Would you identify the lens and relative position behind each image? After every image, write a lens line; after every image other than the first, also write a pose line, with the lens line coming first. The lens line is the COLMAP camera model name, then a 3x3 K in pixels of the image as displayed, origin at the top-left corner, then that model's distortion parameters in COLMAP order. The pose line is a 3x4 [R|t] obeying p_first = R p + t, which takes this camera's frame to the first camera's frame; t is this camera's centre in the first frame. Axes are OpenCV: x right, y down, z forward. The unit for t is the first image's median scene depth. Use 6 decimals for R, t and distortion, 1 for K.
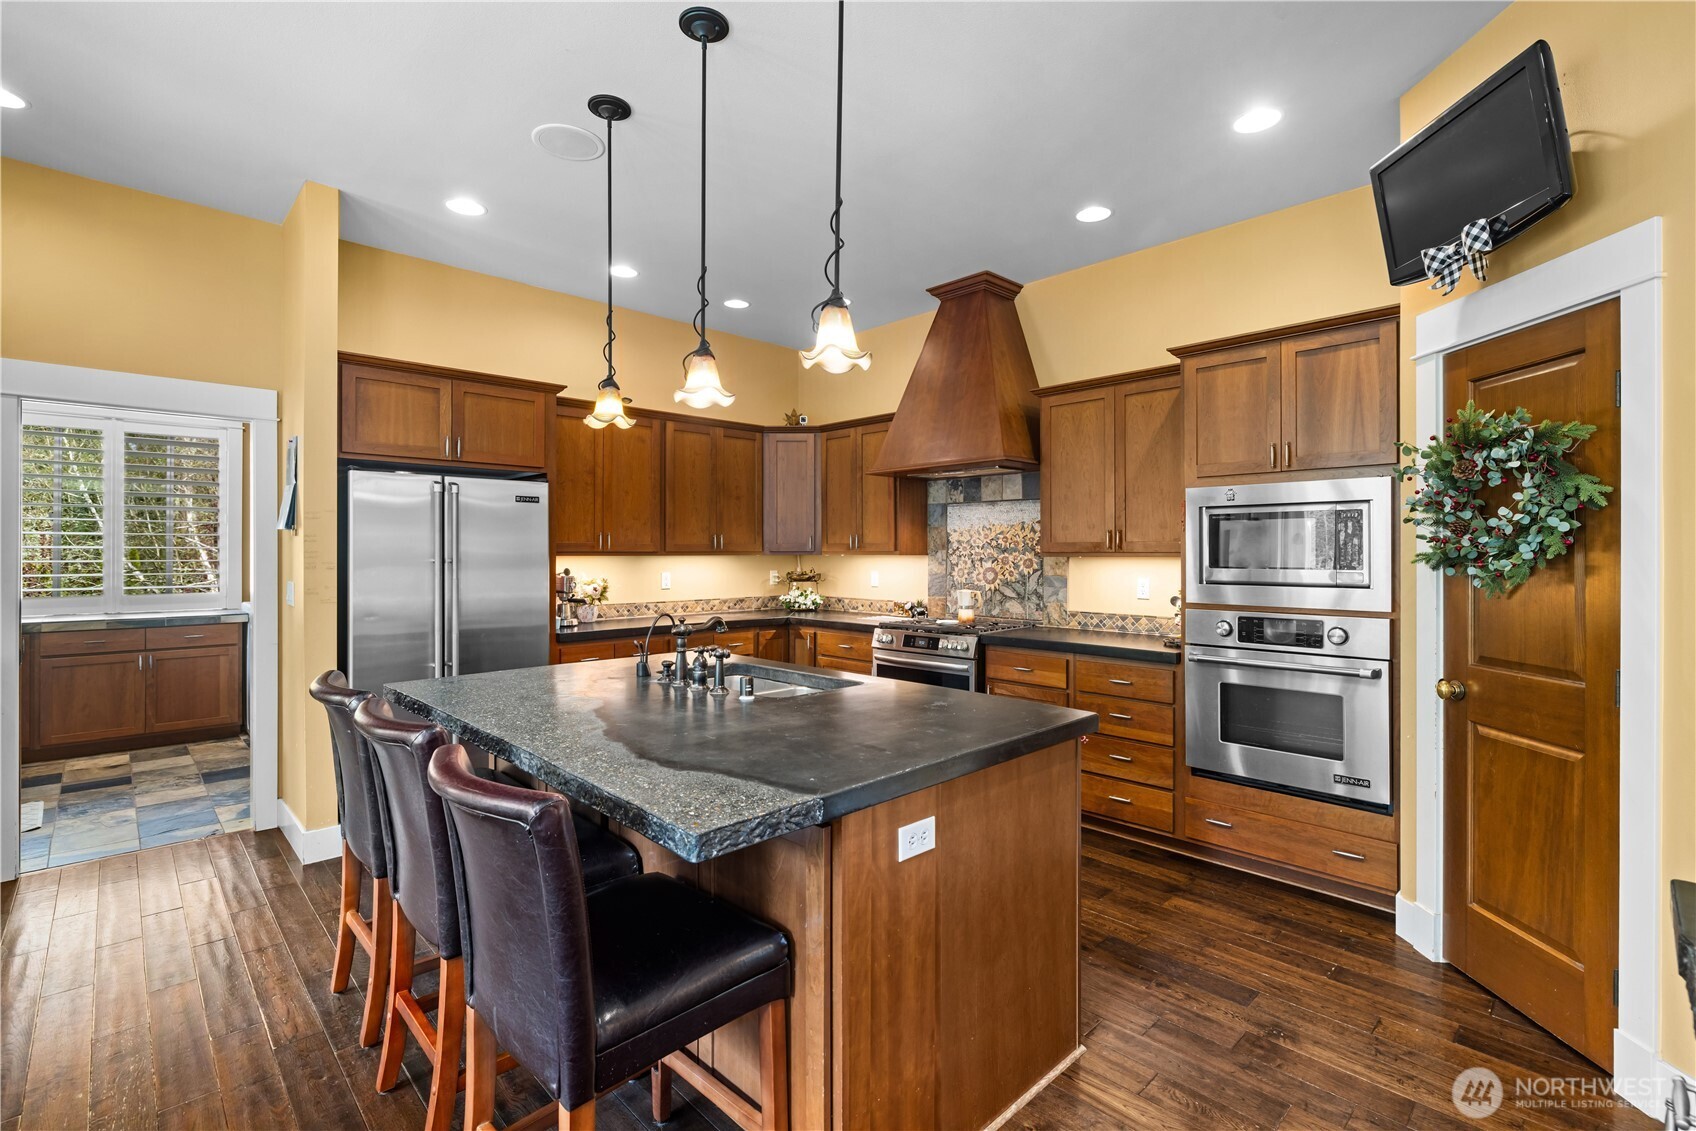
lens RADIAL K [[768.7, 0, 846.1], [0, 768.7, 558.5], [0, 0, 1]] dist [-0.005399, 0.002000]
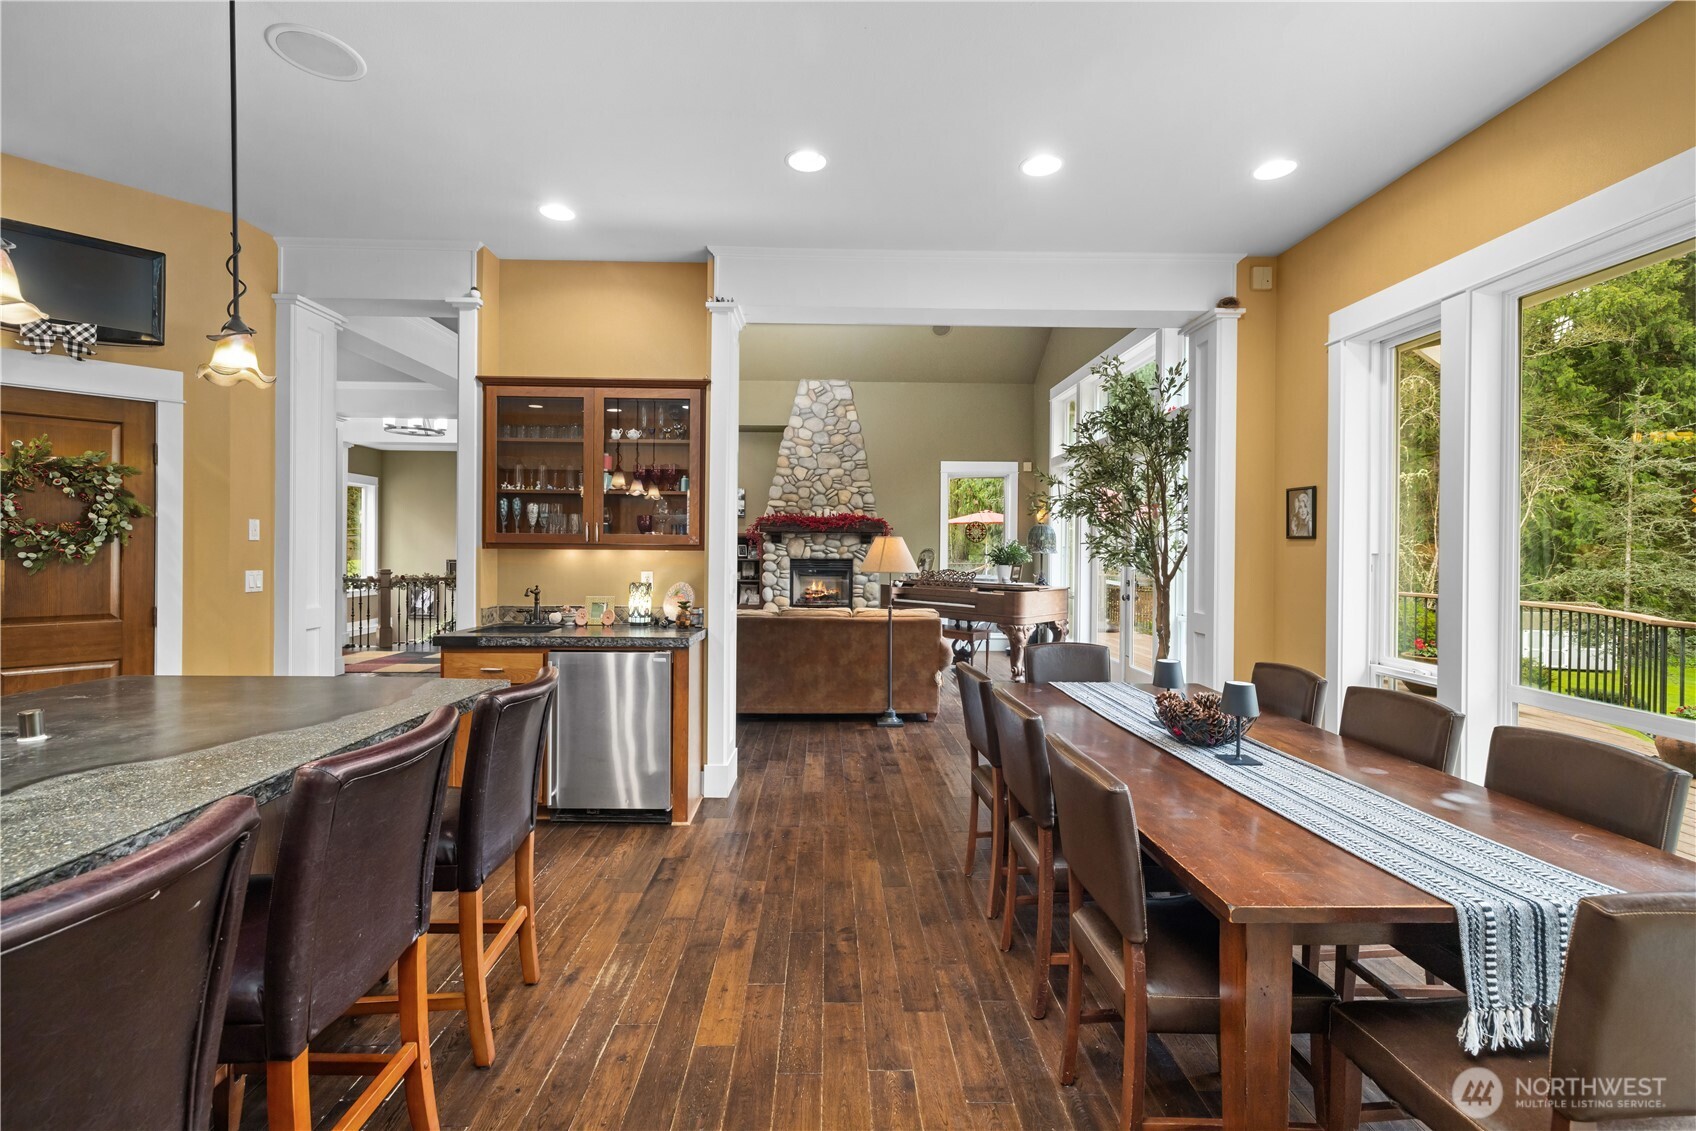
lens RADIAL K [[715.1, 0, 848.0], [0, 715.1, 556.7], [0, 0, 1]] dist [0.001304, 0.000774]
pose [[-0.736948, -0.013827, 0.675808, -0.580347], [-0.009122, 0.999903, 0.010510, -0.003607], [-0.675888, 0.001581, -0.737003, 0.481491]]
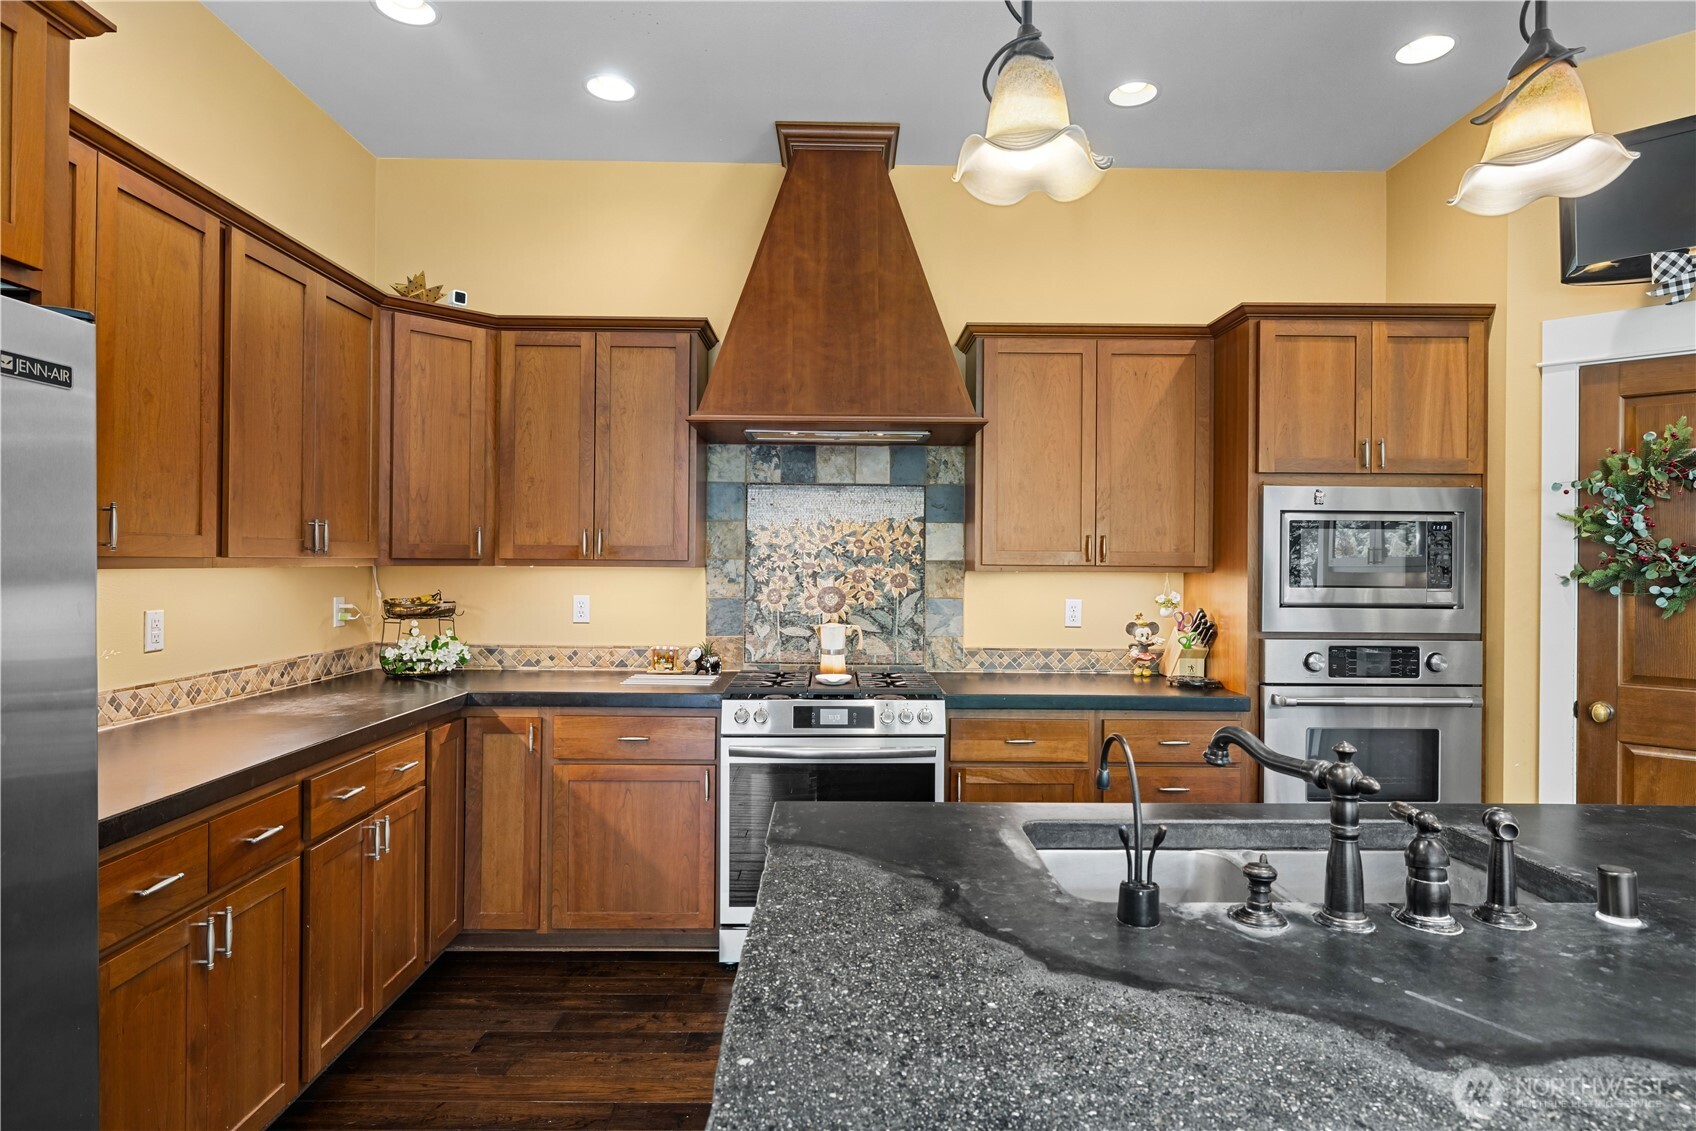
lens RADIAL K [[941.4, 0, 845.5], [0, 941.4, 564.1], [0, 0, 1]] dist [0.001271, -0.002320]
pose [[0.688686, 0.005254, 0.725041, -0.394999], [-0.002678, 0.999985, -0.004703, -0.004032], [-0.725055, 0.001297, 0.688690, 0.468681]]
